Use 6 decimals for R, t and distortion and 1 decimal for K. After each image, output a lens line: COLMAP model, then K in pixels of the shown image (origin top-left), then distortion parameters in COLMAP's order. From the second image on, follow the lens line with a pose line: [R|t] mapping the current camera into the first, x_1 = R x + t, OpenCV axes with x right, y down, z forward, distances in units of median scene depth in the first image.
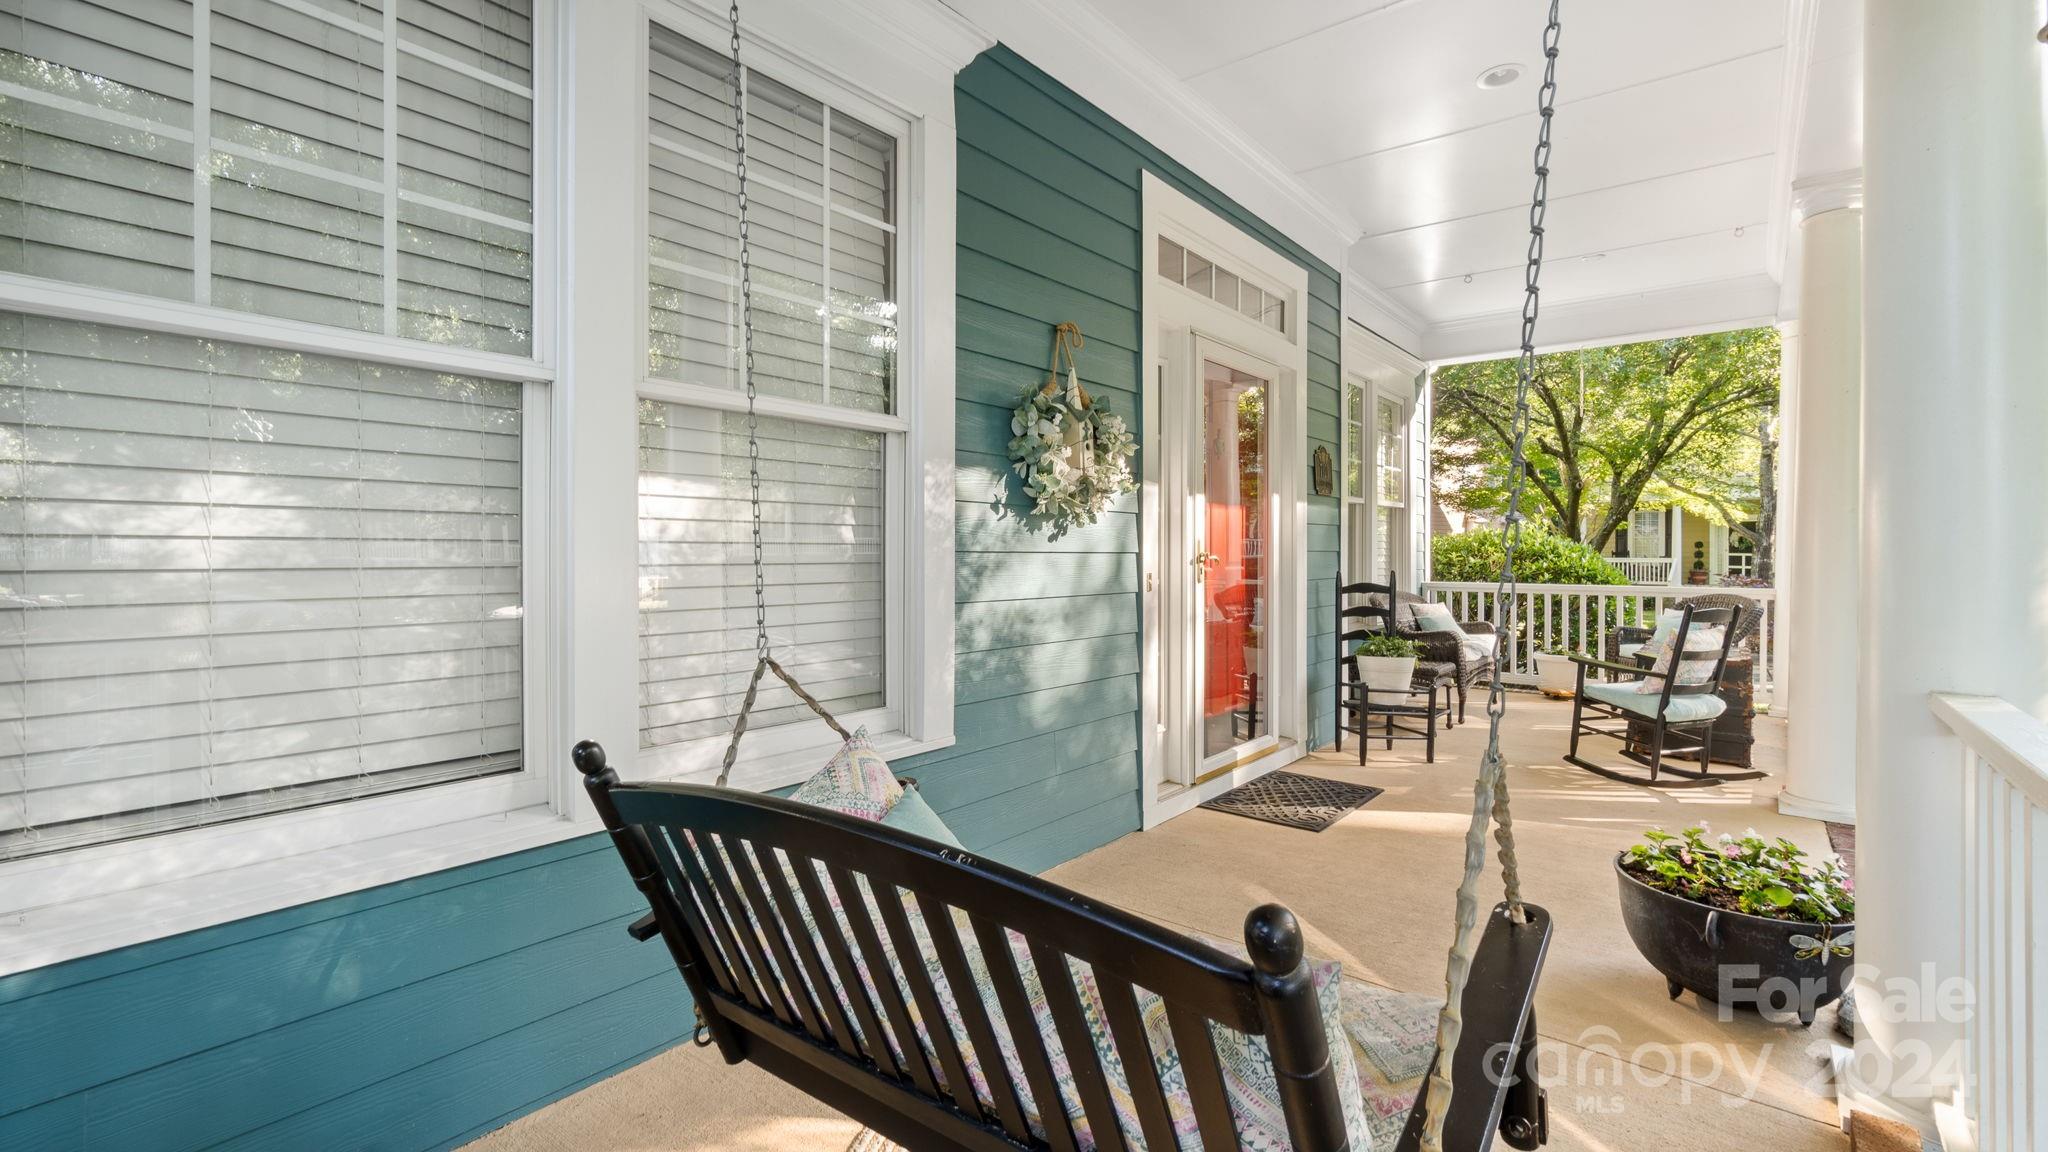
lens RADIAL K [[911.4, 0, 996.4], [0, 911.4, 546.4], [0, 0, 1]] dist [-0.000401, 0.000213]
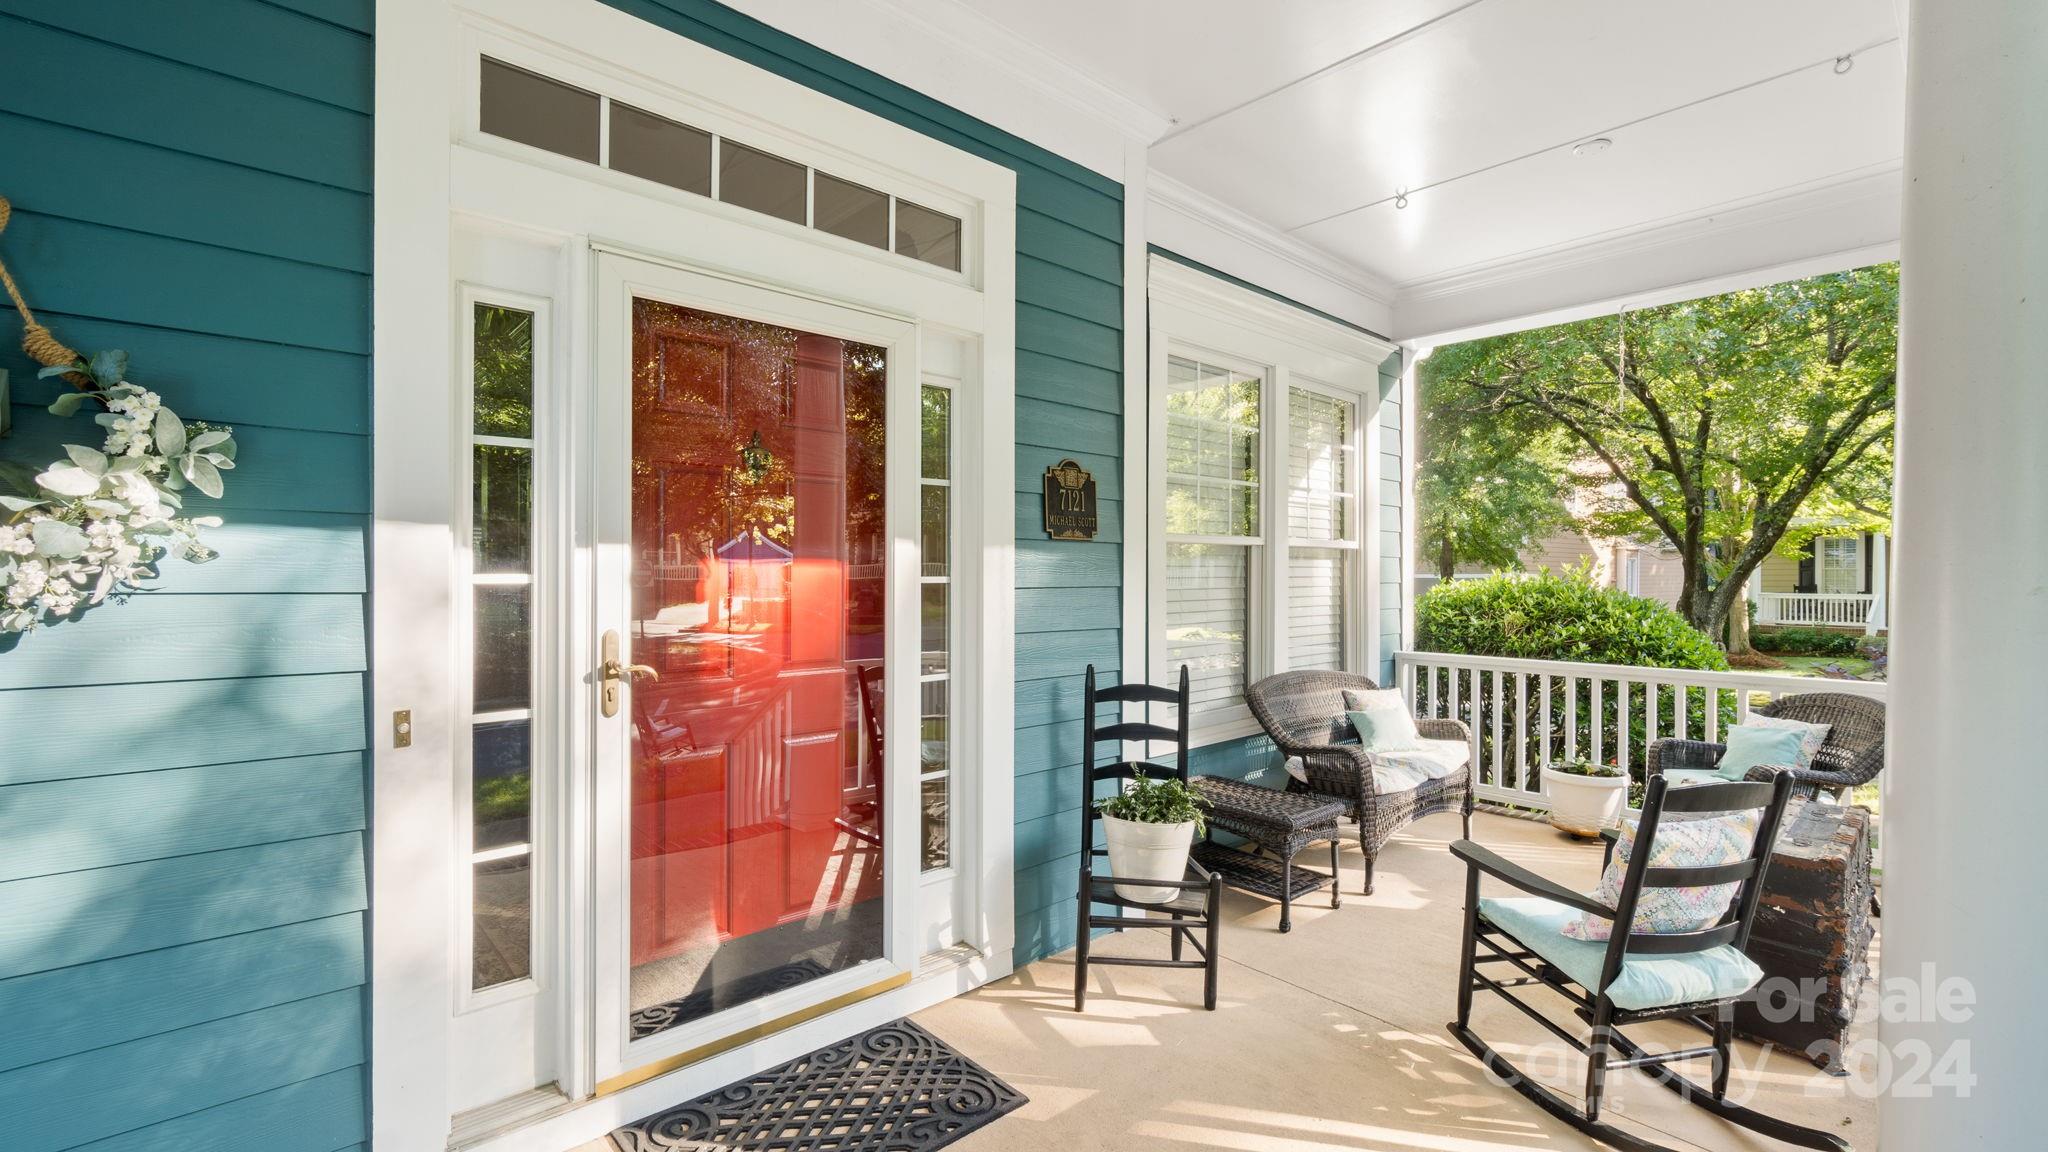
lens RADIAL K [[881.9, 0, 1014.8], [0, 881.9, 563.3], [0, 0, 1]] dist [-0.001898, 0.000411]
pose [[0.988397, 0.003103, -0.151859, 0.335134], [-0.003938, 0.999979, -0.005197, -0.030135], [0.151840, 0.005735, 0.988388, 0.330185]]
